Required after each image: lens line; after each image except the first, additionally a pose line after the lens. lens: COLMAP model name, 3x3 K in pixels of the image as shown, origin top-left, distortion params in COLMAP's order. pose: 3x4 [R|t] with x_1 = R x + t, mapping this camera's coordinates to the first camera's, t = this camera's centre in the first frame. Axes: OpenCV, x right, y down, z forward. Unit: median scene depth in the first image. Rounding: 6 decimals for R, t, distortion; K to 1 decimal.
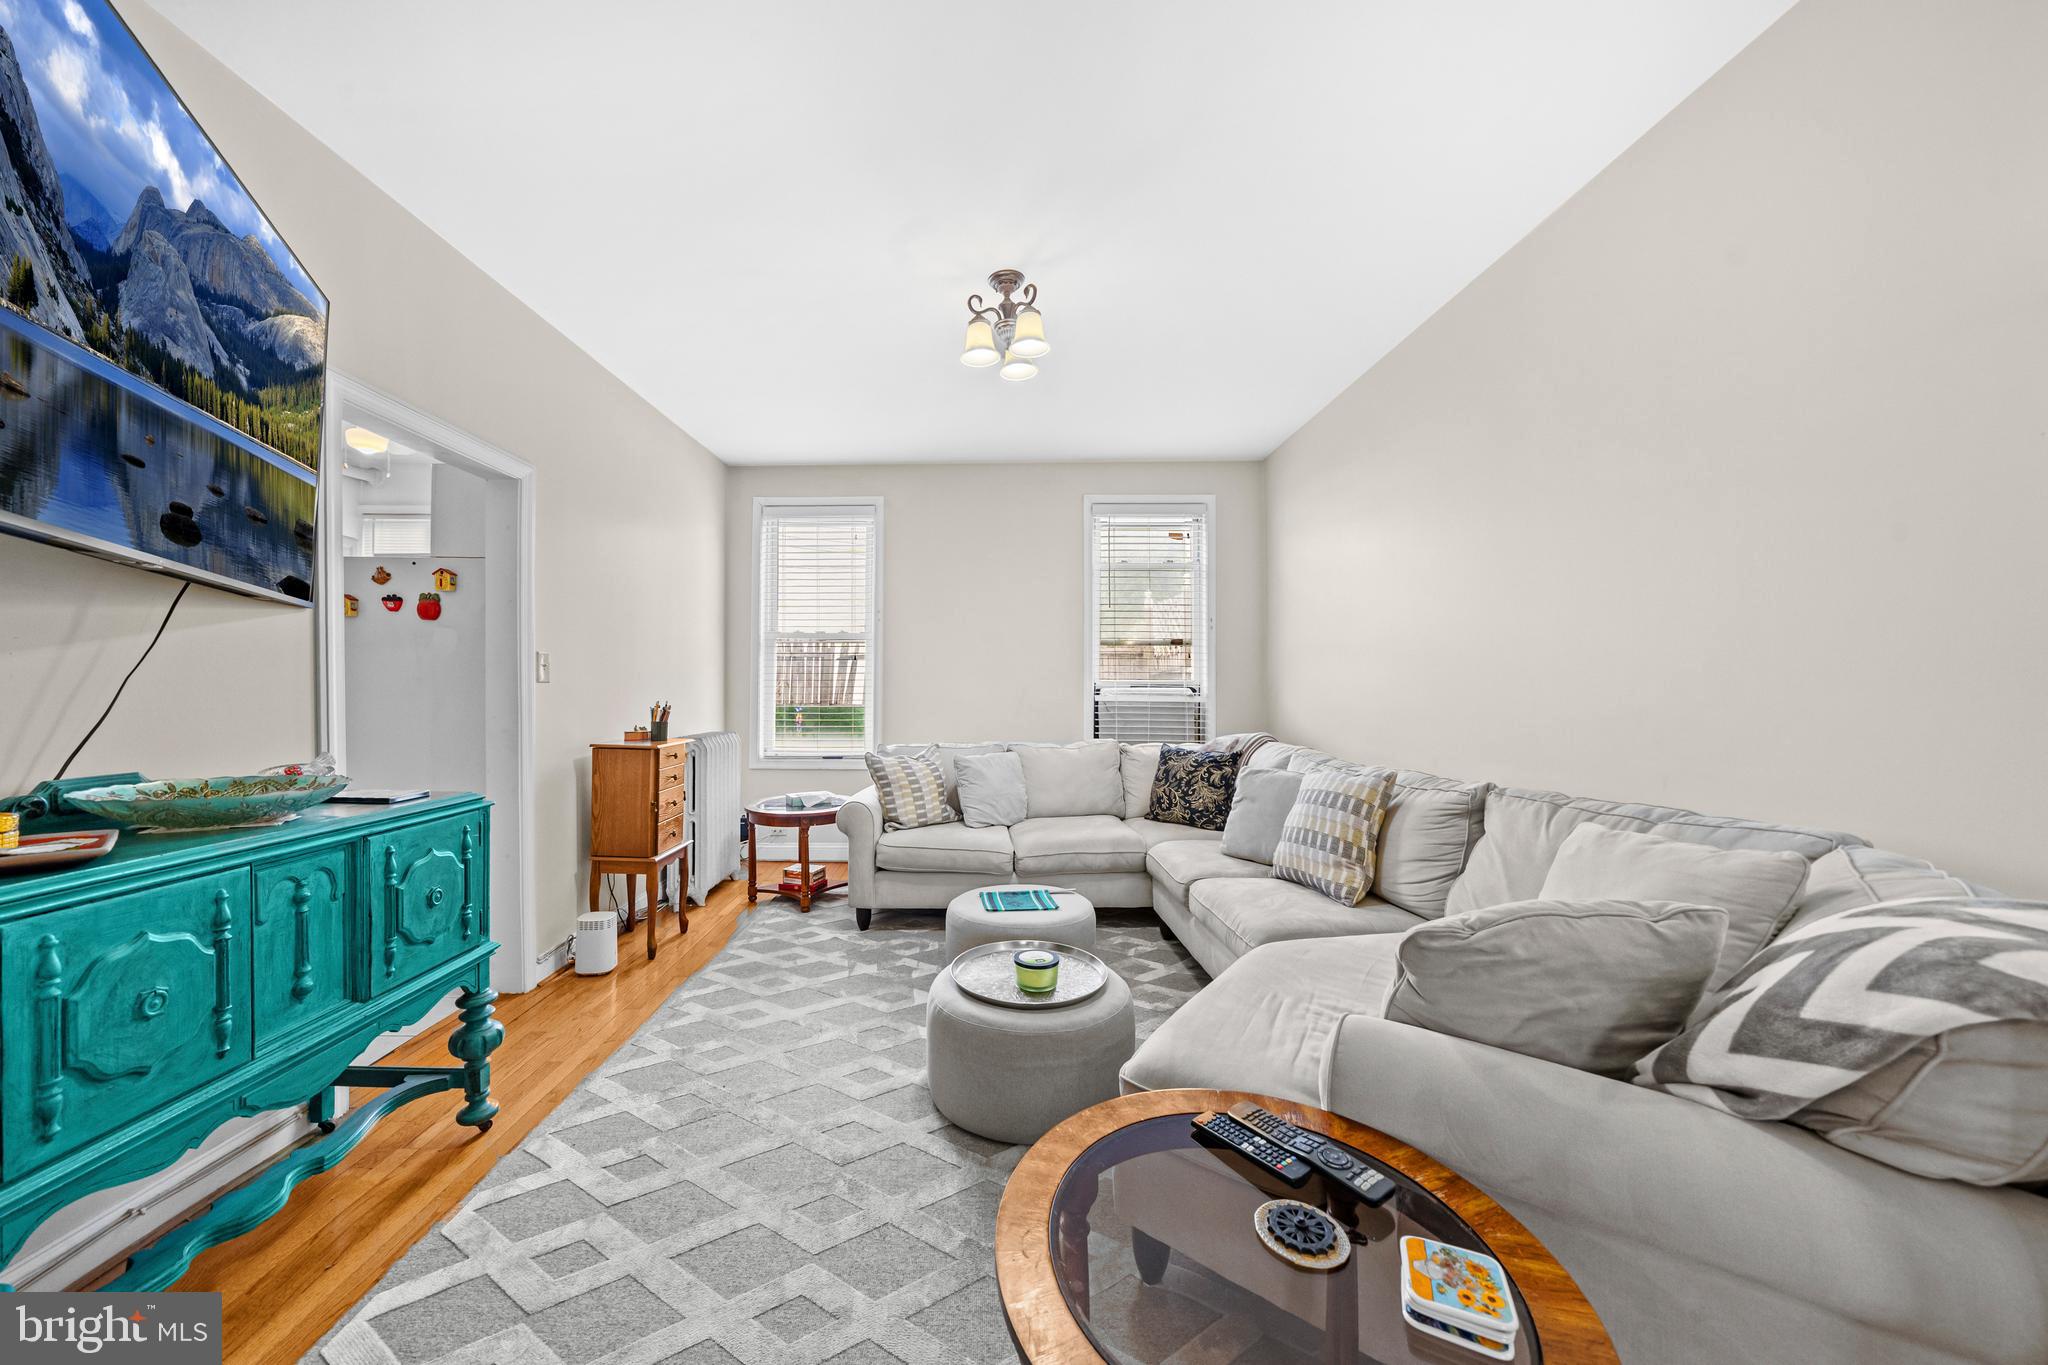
lens RADIAL K [[725.4, 0, 994.8], [0, 725.4, 692.9], [0, 0, 1]] dist [-0.008269, -0.000118]
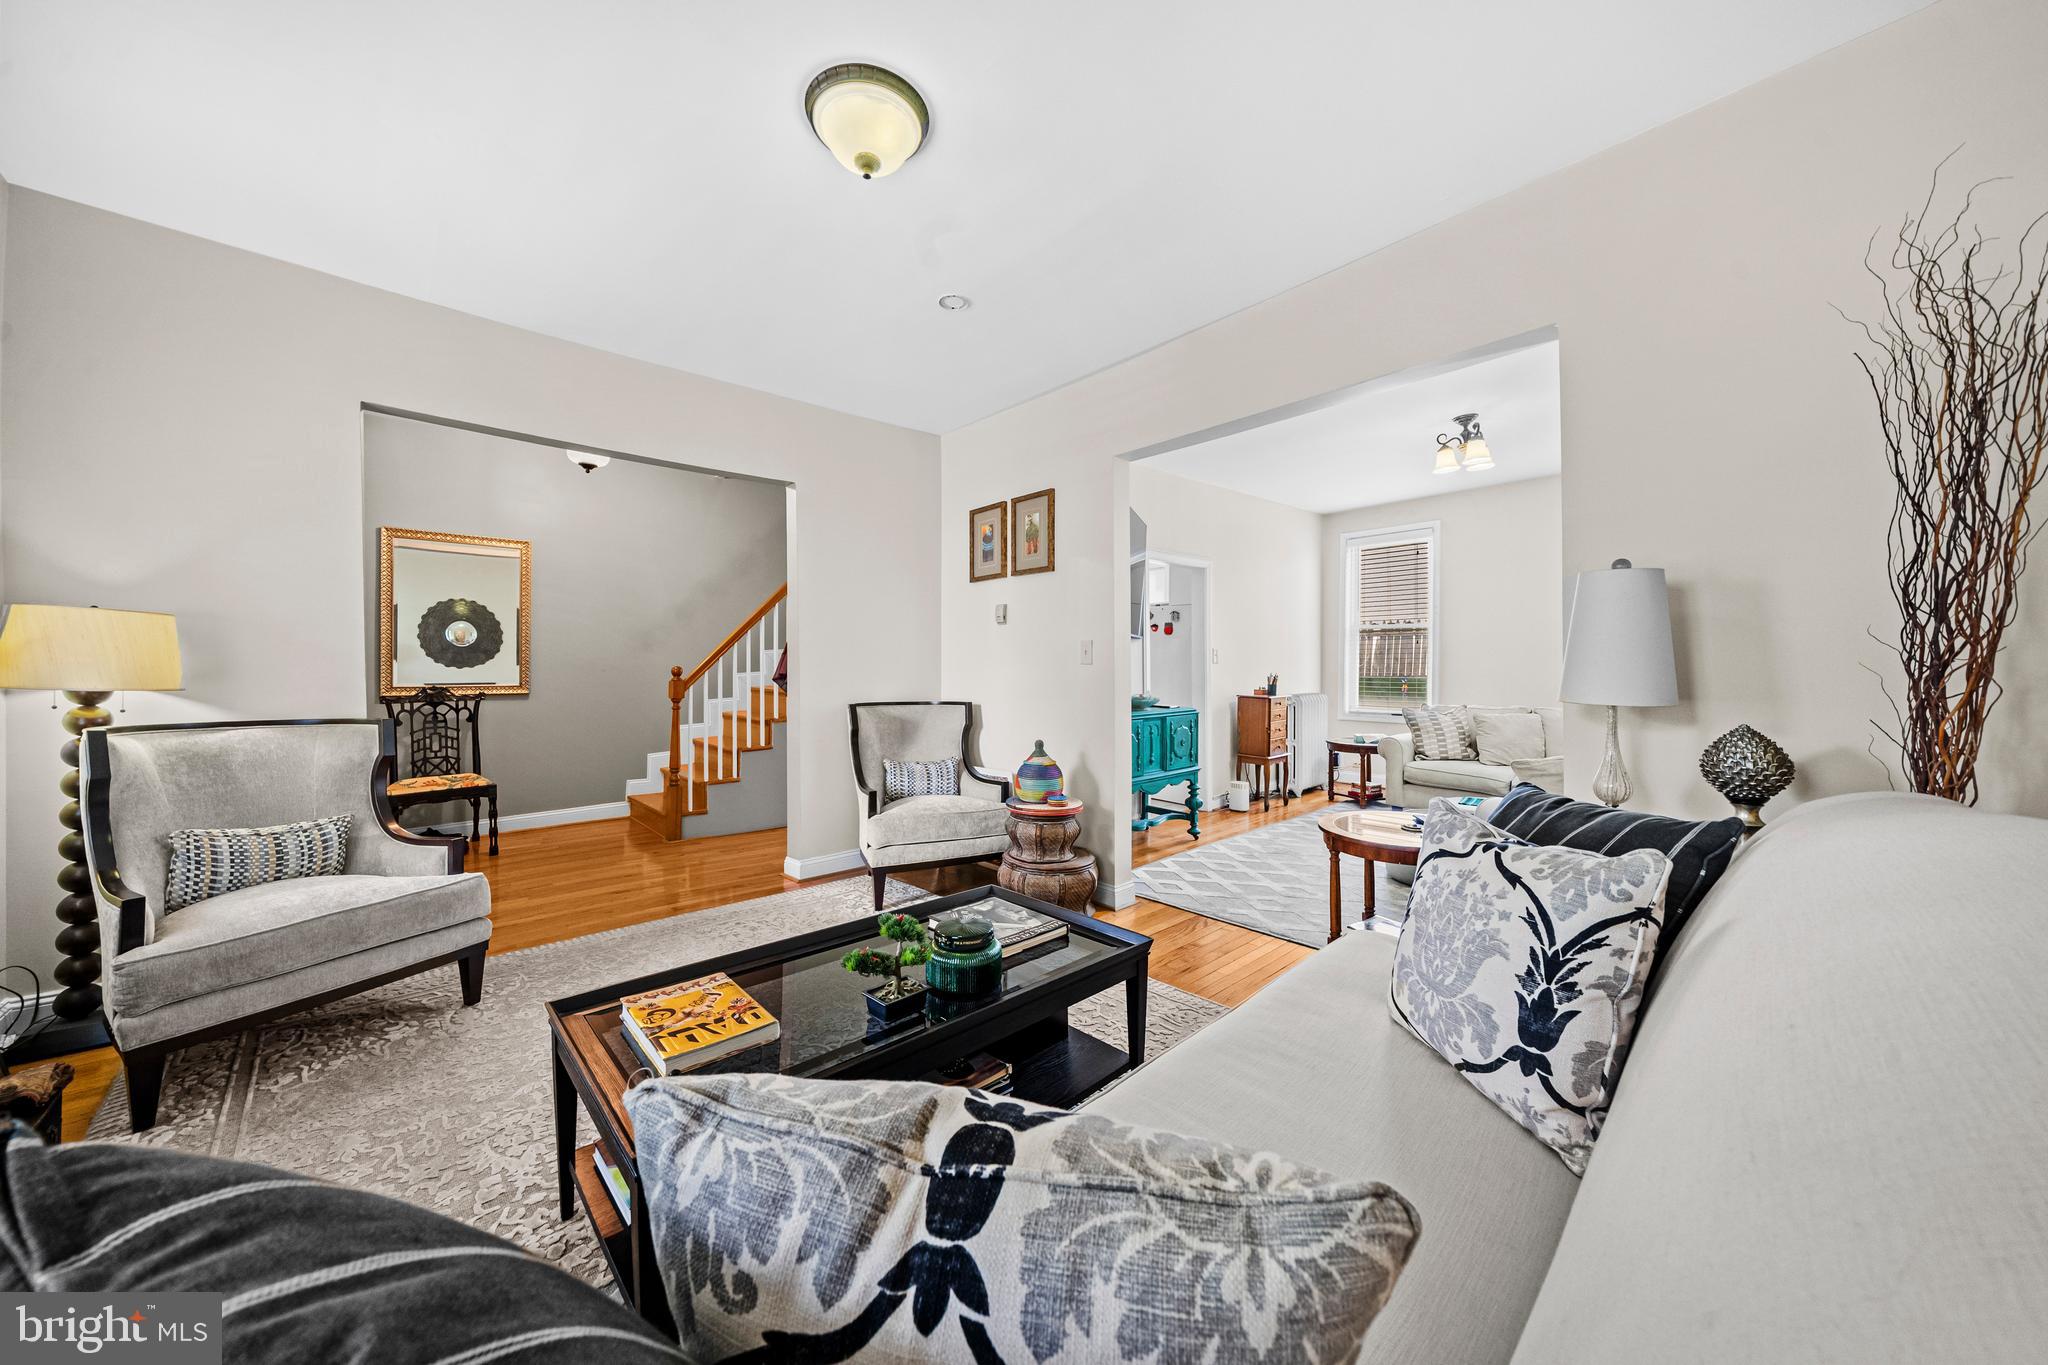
lens RADIAL K [[725.4, 0, 1015.4], [0, 725.4, 670.9], [0, 0, 1]] dist [-0.008269, -0.000118]
pose [[0.685316, 0.004120, -0.728234, 0.448089], [0.000855, 0.999979, 0.006463, -0.006090], [0.728245, -0.005052, 0.685298, -0.760787]]
